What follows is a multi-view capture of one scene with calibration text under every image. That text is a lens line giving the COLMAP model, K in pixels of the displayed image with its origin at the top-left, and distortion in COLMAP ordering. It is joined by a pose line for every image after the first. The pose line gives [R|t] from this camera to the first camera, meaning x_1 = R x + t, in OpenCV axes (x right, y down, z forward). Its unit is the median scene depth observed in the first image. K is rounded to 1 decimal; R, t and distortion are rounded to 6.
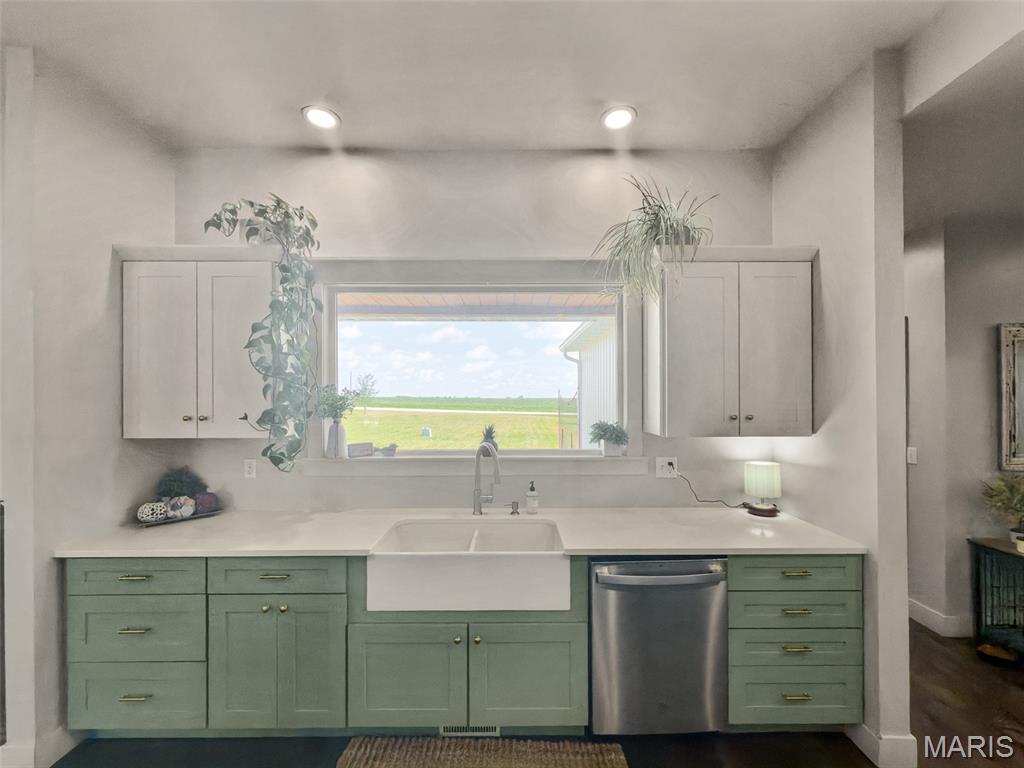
lens RADIAL K [[411.1, 0, 514.0], [0, 411.1, 396.5], [0, 0, 1]] dist [-0.001311, 0.000118]
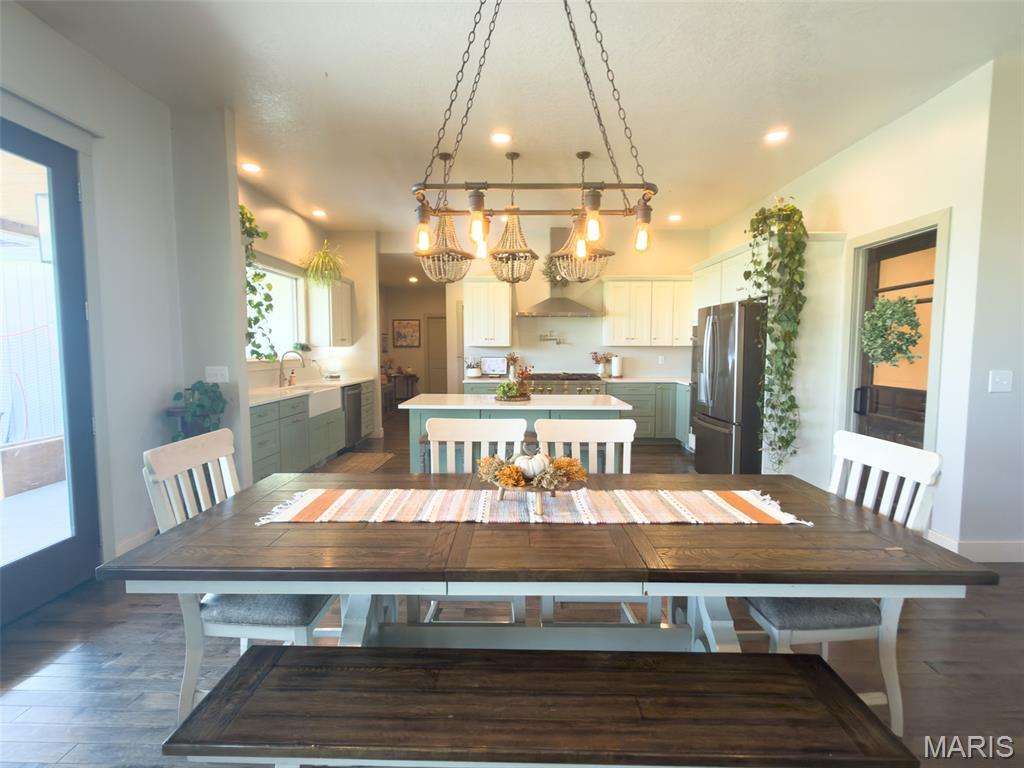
lens RADIAL K [[491.8, 0, 510.0], [0, 491.8, 380.1], [0, 0, 1]] dist [0.001736, 0.000544]
pose [[0.008426, -0.071345, 0.997416, -2.345796], [-0.002388, 0.997447, 0.071368, 0.072941], [-0.999962, -0.002983, 0.008234, -0.114181]]
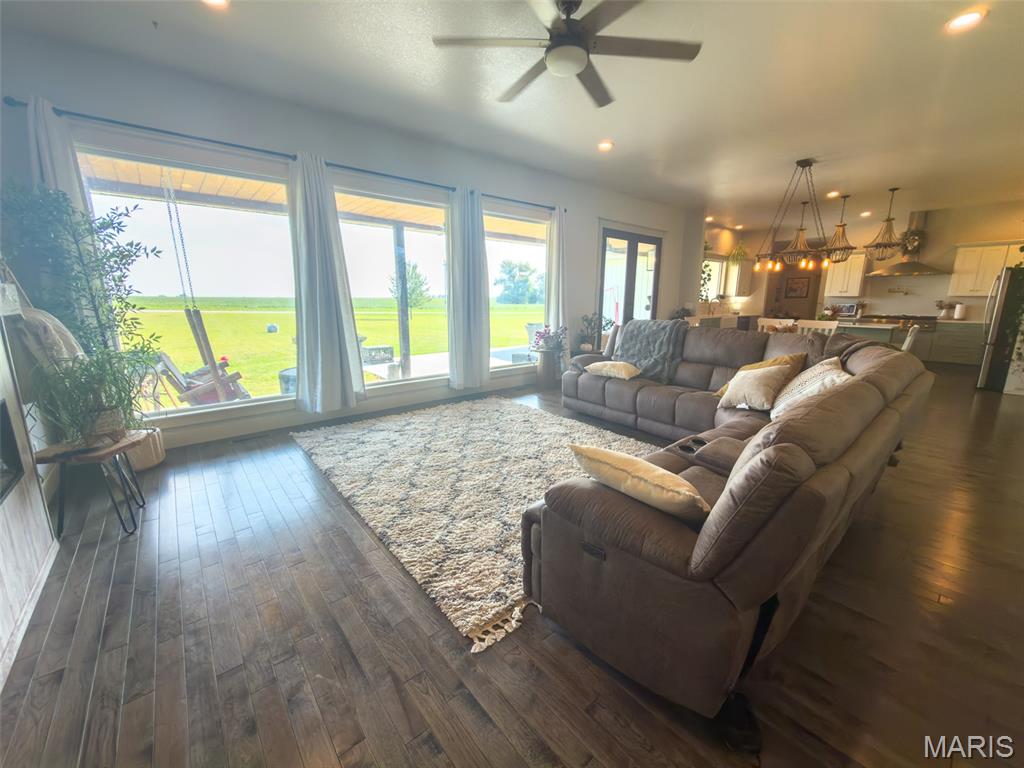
lens RADIAL K [[411.1, 0, 513.1], [0, 411.1, 385.1], [0, 0, 1]] dist [-0.001311, 0.000118]
pose [[0.763116, -0.134385, 0.632136, -4.306828], [-0.002548, 0.977508, 0.210883, 0.090075], [-0.646257, -0.162538, 0.745609, -0.967724]]
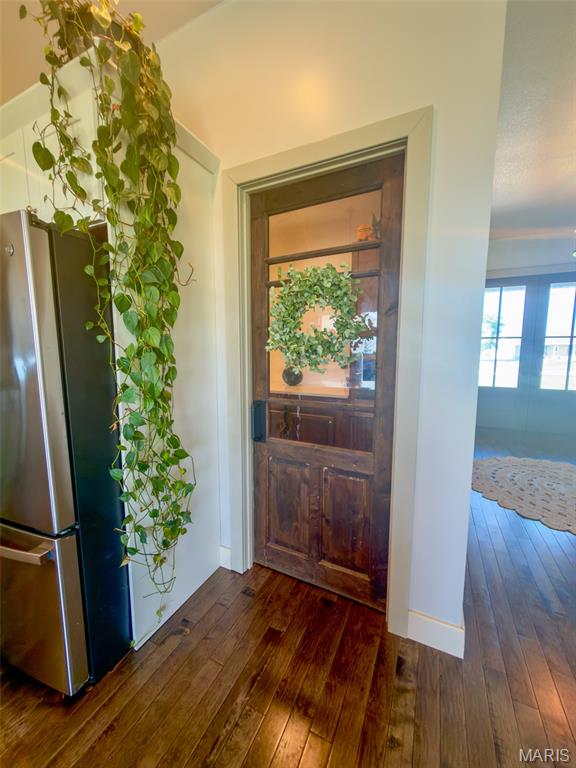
lens RADIAL K [[308.3, 0, 292.5], [0, 308.3, 385.3], [0, 0, 1]] dist [-0.001311, 0.000118]
pose [[-0.908548, -0.052345, 0.414489, -1.049471], [-0.004794, 0.993361, 0.114940, 0.090619], [-0.417754, 0.102441, -0.902766, -0.678162]]
